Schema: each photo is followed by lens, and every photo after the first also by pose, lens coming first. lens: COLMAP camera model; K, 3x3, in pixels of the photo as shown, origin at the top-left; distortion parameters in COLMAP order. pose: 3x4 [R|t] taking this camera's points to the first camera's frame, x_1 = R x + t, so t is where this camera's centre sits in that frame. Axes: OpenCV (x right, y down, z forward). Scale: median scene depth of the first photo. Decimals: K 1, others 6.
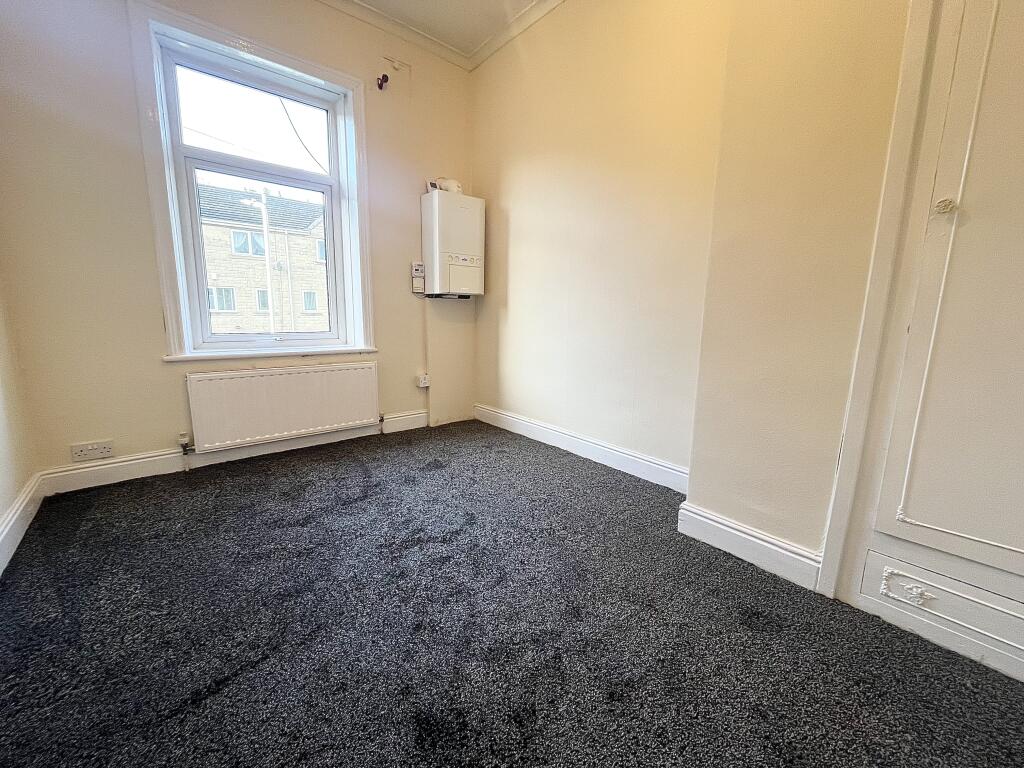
lens RADIAL K [[411.3, 0, 513.2], [0, 411.3, 379.6], [0, 0, 1]] dist [0.000681, -0.000018]
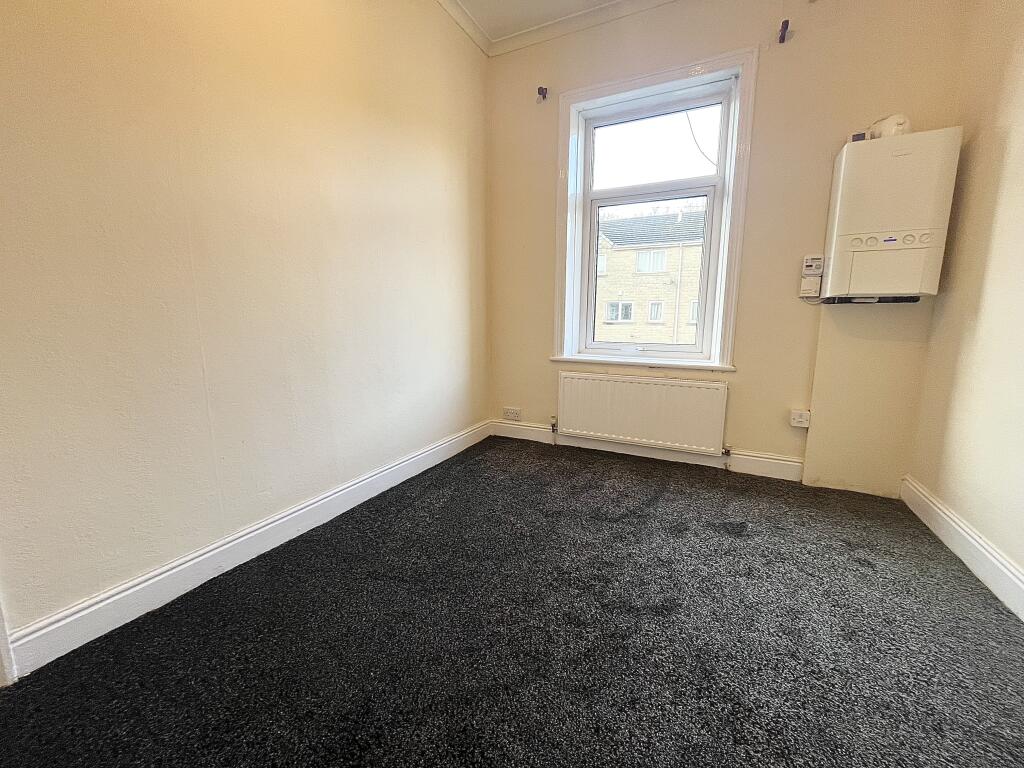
lens RADIAL K [[411.3, 0, 513.2], [0, 411.3, 379.6], [0, 0, 1]] dist [0.000681, -0.000018]
pose [[0.397756, 0.126154, -0.908777, 0.273176], [-0.148619, 0.986280, 0.071865, -0.049279], [0.905374, 0.106477, 0.411048, 0.280858]]
